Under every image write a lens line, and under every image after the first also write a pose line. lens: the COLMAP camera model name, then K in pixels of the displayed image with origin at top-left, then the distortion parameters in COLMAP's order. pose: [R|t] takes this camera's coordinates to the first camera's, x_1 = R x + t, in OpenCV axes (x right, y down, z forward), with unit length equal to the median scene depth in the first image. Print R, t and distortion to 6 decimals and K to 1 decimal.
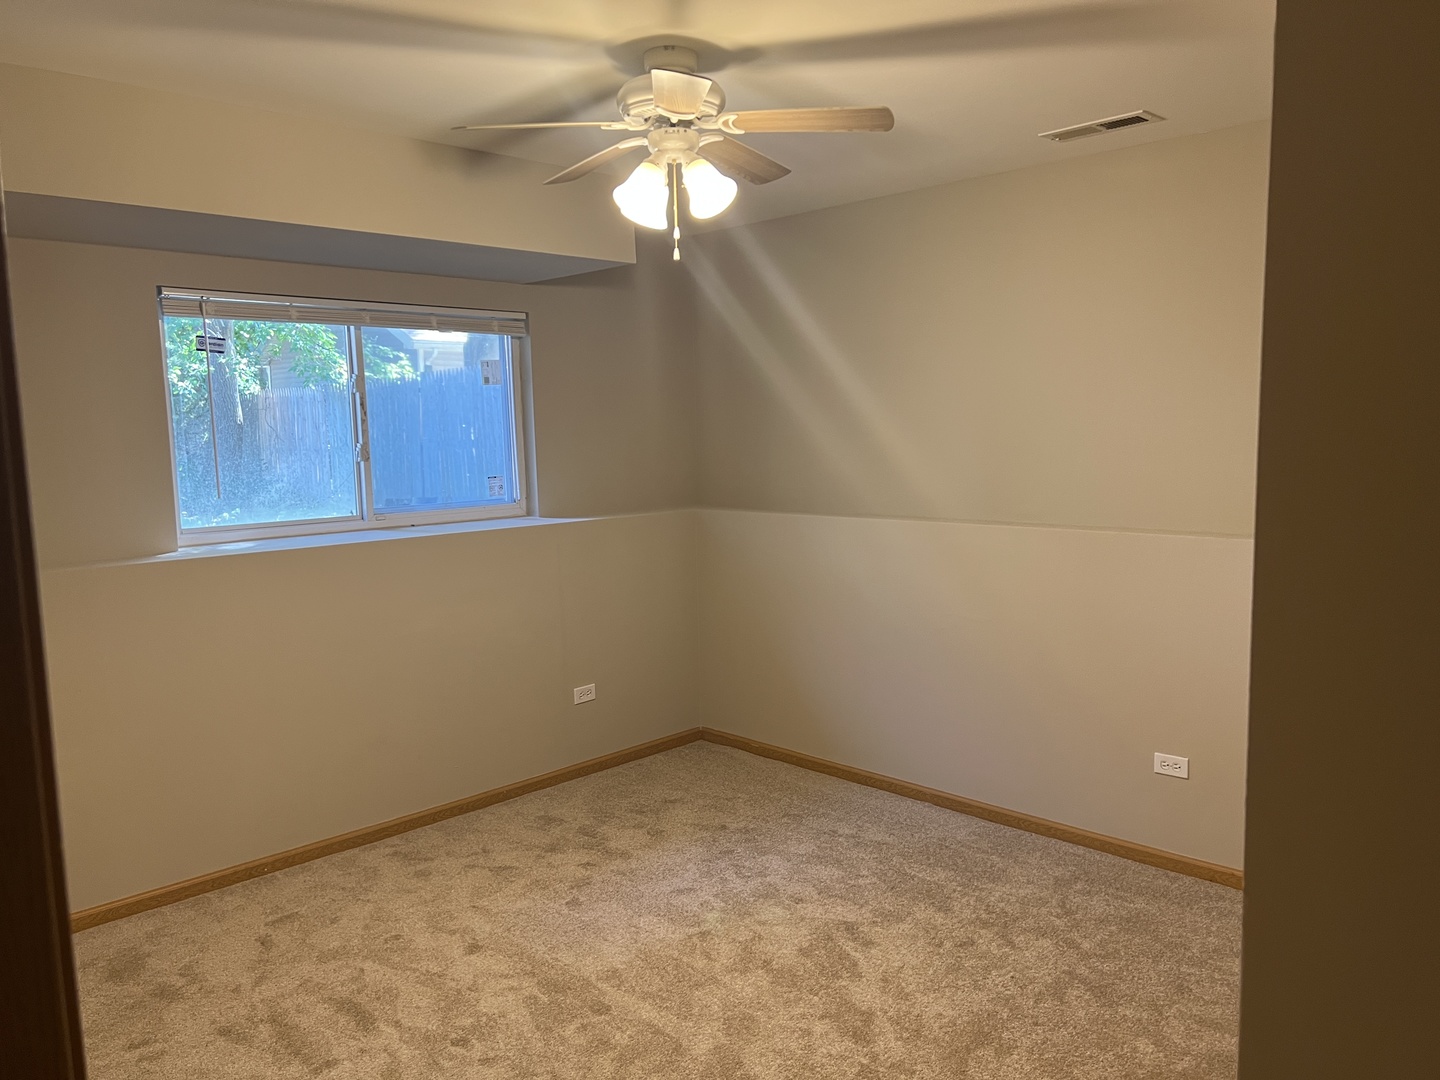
lens RADIAL K [[1080.7, 0, 728.8], [0, 1080.7, 526.5], [0, 0, 1]] dist [0.047444, -0.050541]
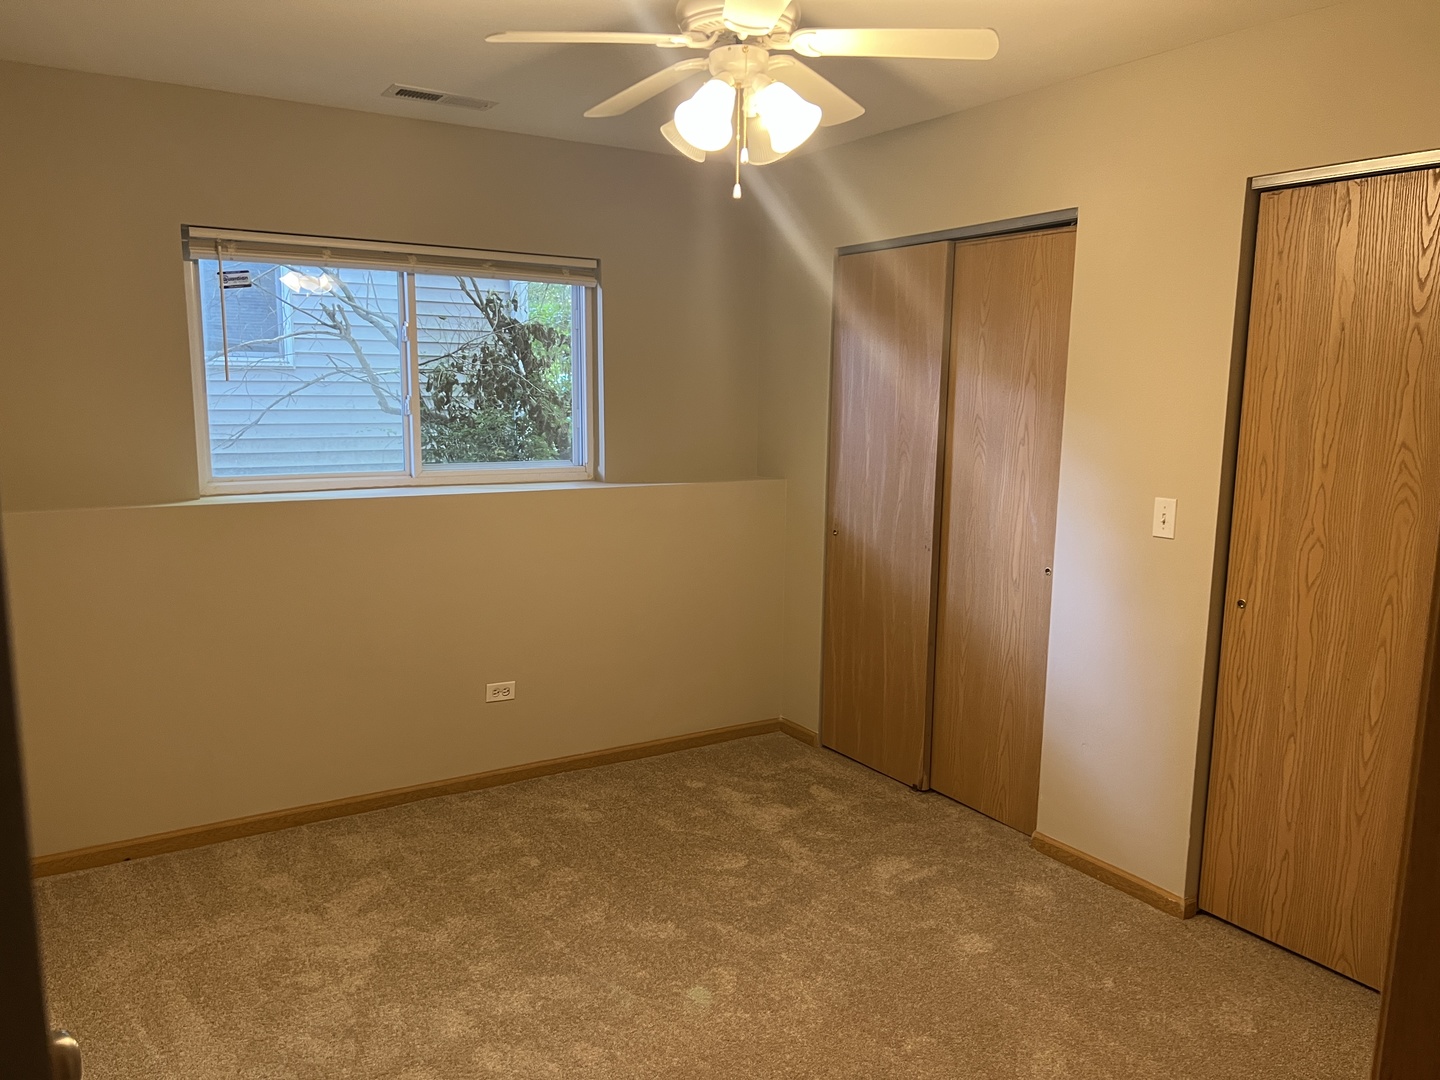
lens RADIAL K [[1080.7, 0, 708.4], [0, 1080.7, 546.7], [0, 0, 1]] dist [0.047444, -0.050541]
pose [[0.975534, 0.065529, -0.209857, 0.137929], [-0.054612, 0.996856, 0.057406, -0.014362], [0.212959, -0.044541, 0.976045, 0.126731]]
